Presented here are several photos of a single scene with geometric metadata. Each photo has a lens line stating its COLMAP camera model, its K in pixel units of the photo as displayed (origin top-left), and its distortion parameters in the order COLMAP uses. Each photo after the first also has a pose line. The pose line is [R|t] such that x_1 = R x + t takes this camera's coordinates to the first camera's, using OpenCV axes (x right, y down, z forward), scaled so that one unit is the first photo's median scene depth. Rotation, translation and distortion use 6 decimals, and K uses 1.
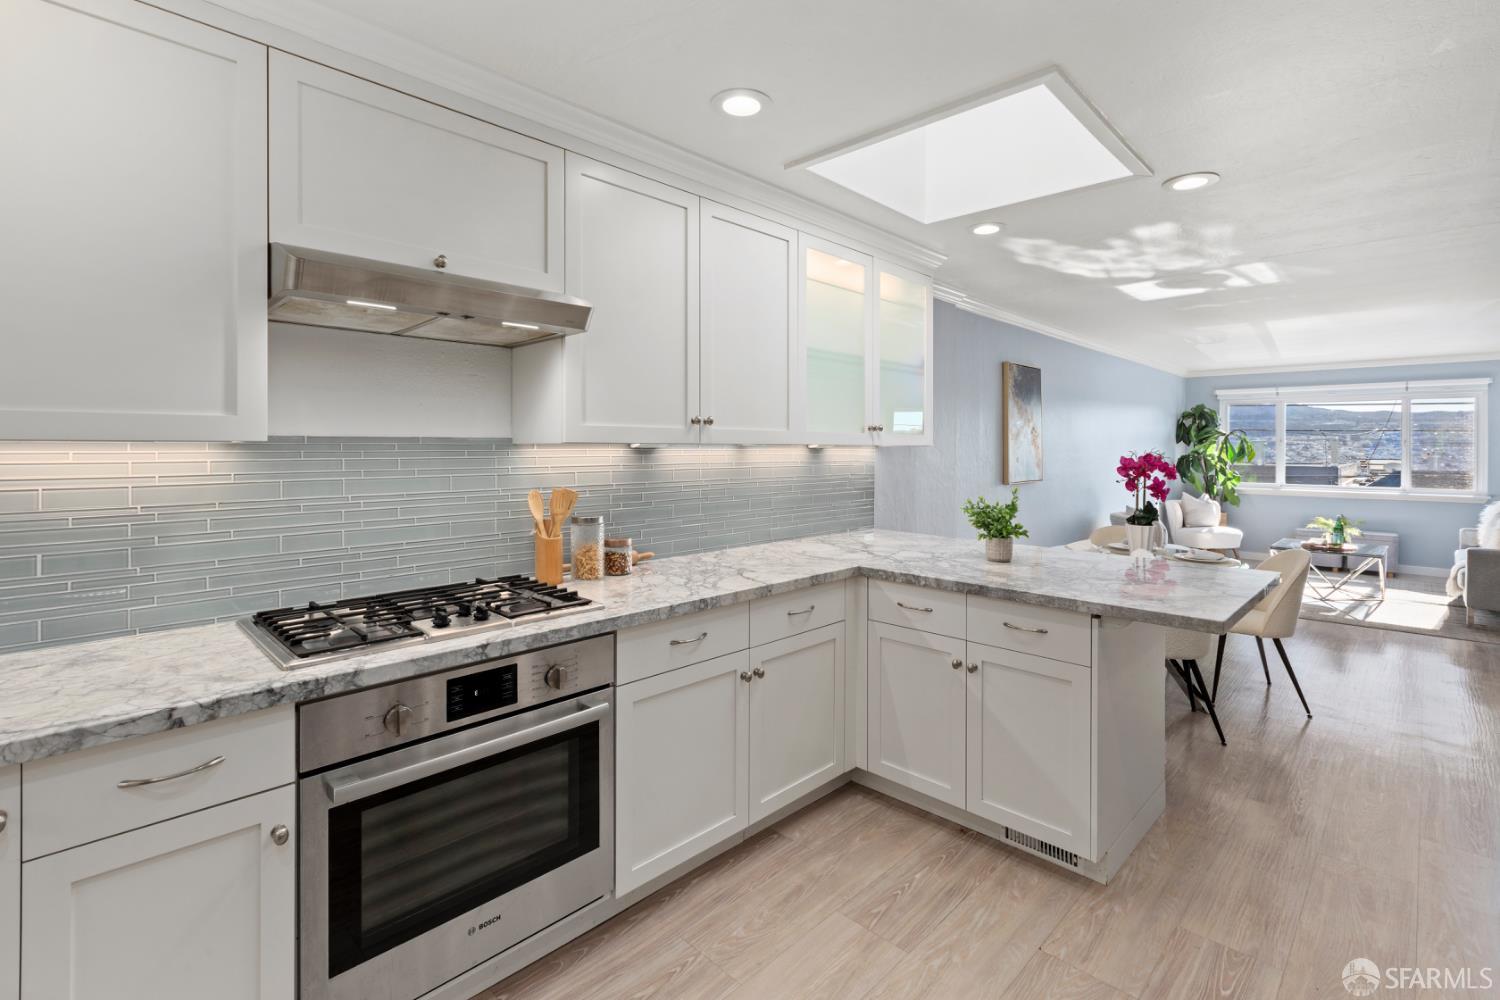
lens RADIAL K [[682.3, 0, 764.1], [0, 682.3, 445.1], [0, 0, 1]] dist [0.007476, -0.003526]
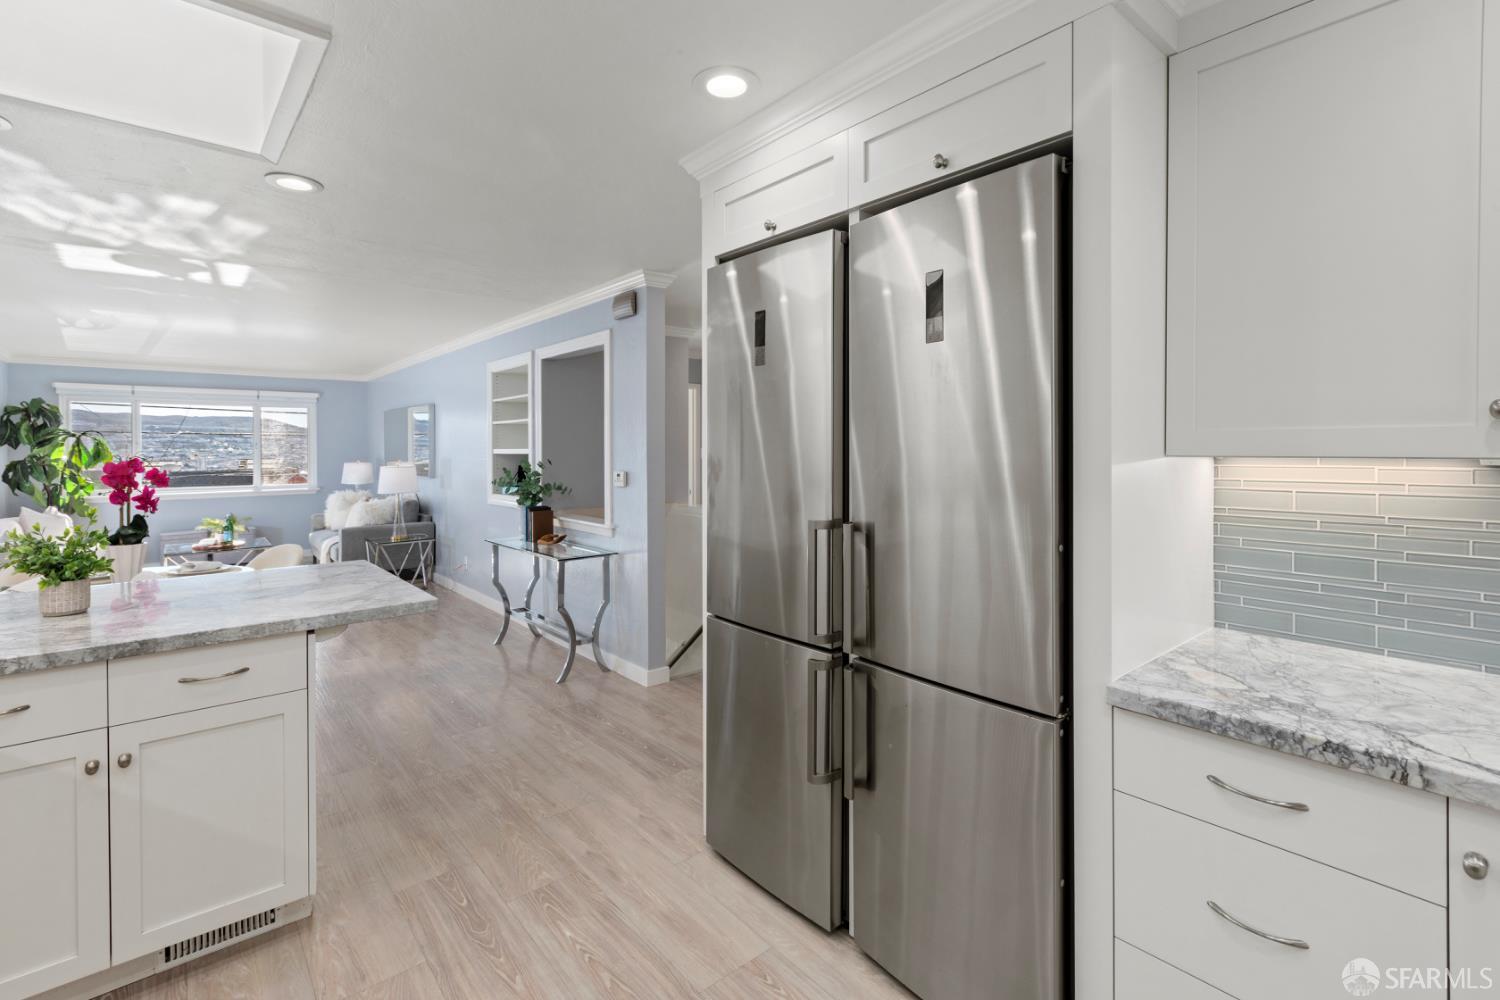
lens RADIAL K [[682.3, 0, 752.1], [0, 682.3, 445.8], [0, 0, 1]] dist [0.007476, -0.003526]
pose [[0.086629, -0.001349, 0.996240, -0.162476], [0.003263, 0.999994, 0.001070, -0.001077], [-0.996235, 0.003158, 0.086633, 0.130300]]
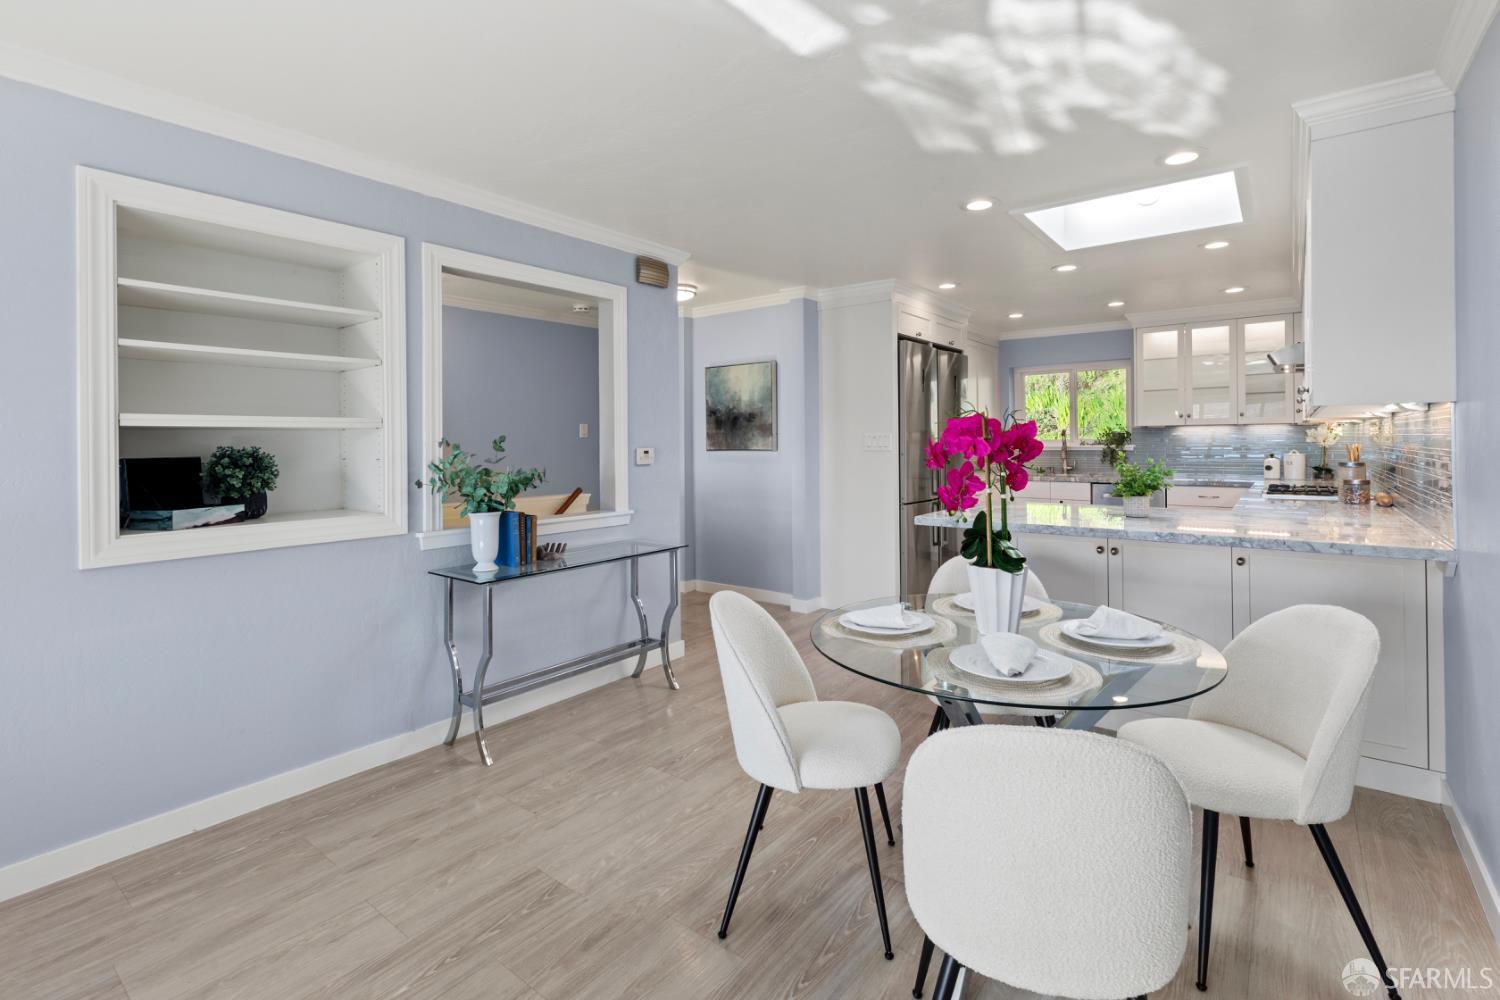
lens RADIAL K [[682.3, 0, 785.2], [0, 682.3, 429.8], [0, 0, 1]] dist [0.007476, -0.003526]
pose [[-0.991126, 0.006267, -0.132774, 0.574233], [0.008896, 0.999776, -0.019220, 0.021510], [0.132624, -0.020230, -0.990960, 1.090853]]
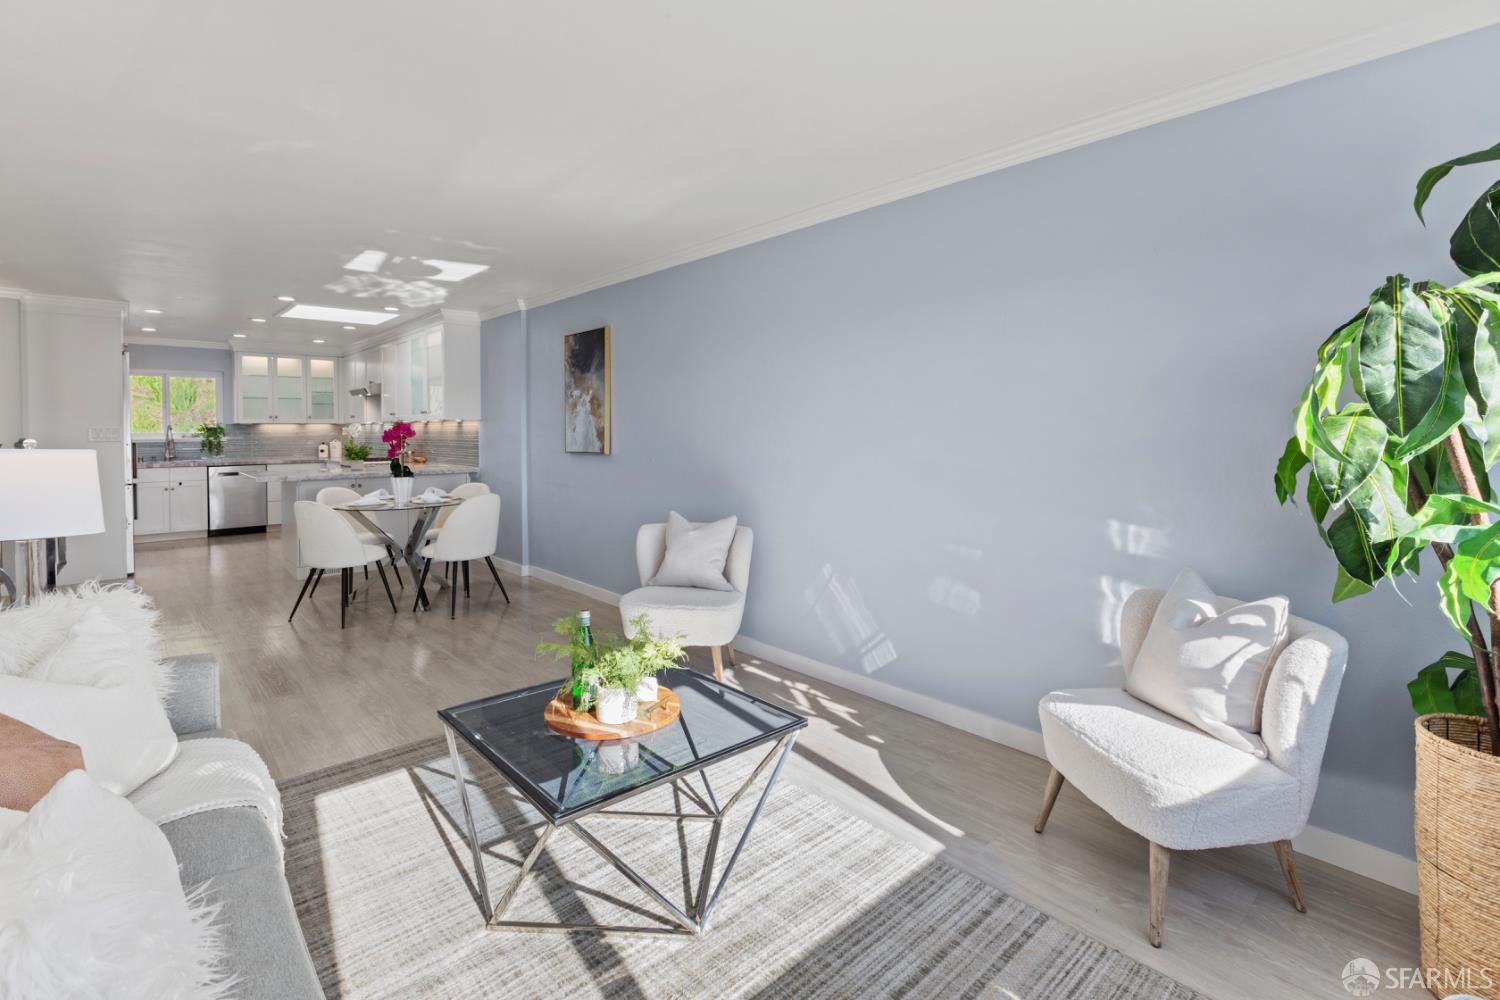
lens RADIAL K [[682.3, 0, 705.5], [0, 682.3, 438.7], [0, 0, 1]] dist [0.007476, -0.003526]
pose [[-0.097048, 0.016364, -0.995145, 1.348868], [0.010387, 0.999827, 0.015428, 0.020773], [0.995225, -0.008839, -0.097201, 1.275411]]
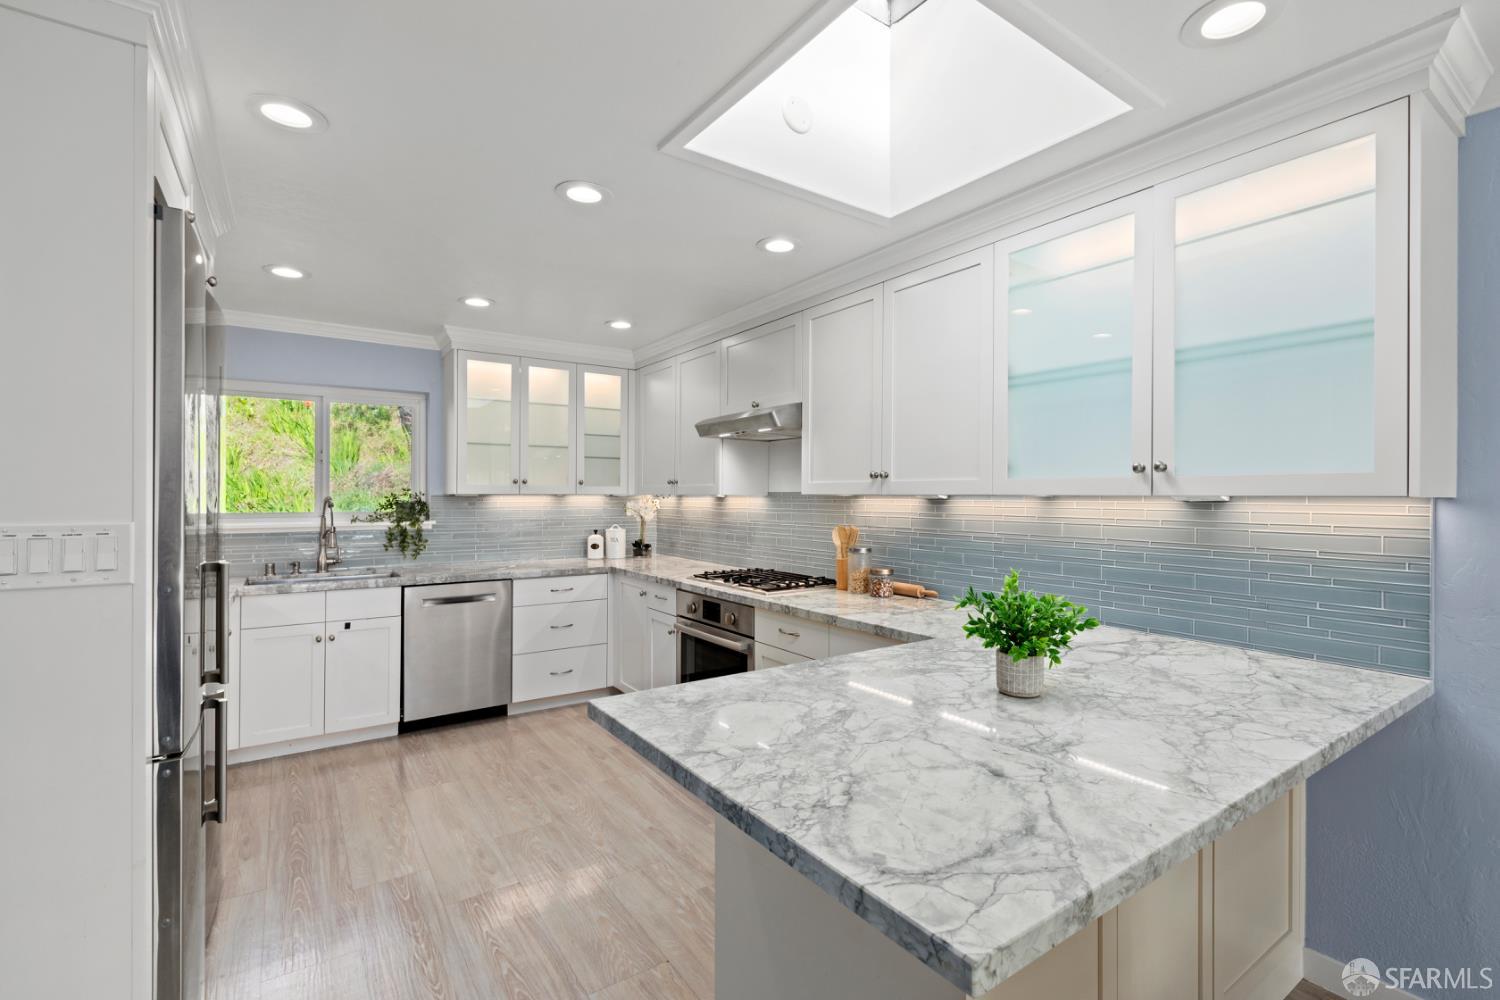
lens RADIAL K [[682.3, 0, 739.8], [0, 682.3, 492.9], [0, 0, 1]] dist [0.007476, -0.003526]
pose [[-0.212938, -0.007252, -0.977039, 0.524296], [-0.000679, 0.999973, -0.007274, 0.001464], [0.977065, -0.000885, -0.212938, 0.482912]]
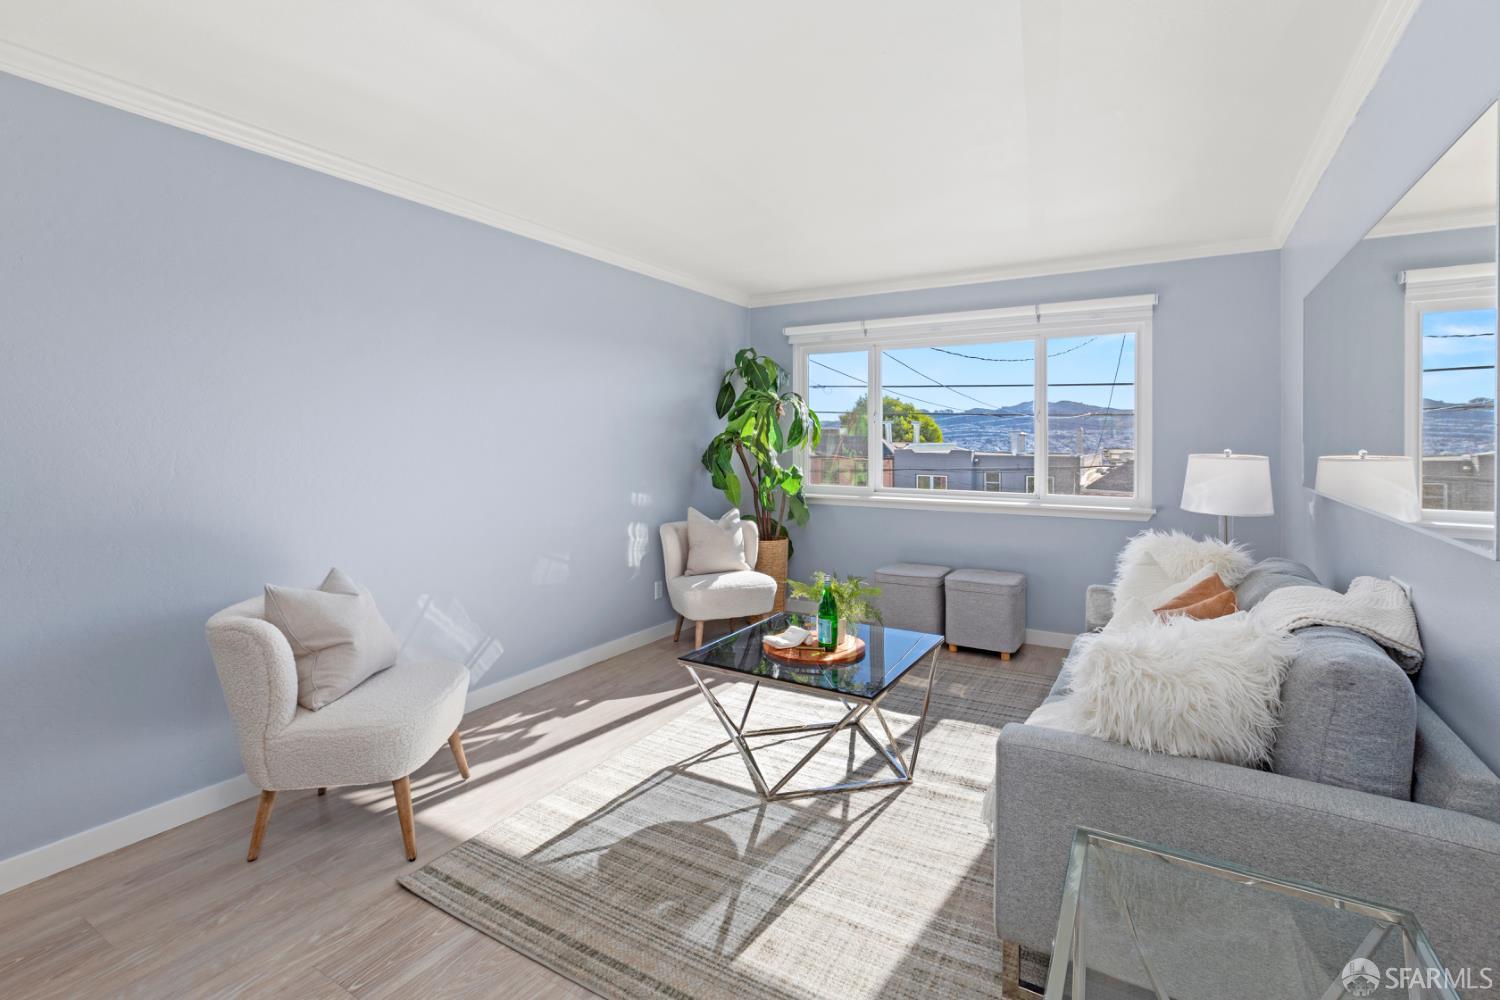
lens RADIAL K [[682.3, 0, 776.7], [0, 682.3, 451.5], [0, 0, 1]] dist [0.007476, -0.003526]
pose [[0.969813, -0.006182, 0.243772, 0.838179], [0.001606, 0.999819, 0.018966, 0.023336], [-0.243845, -0.018002, 0.969647, 0.715778]]
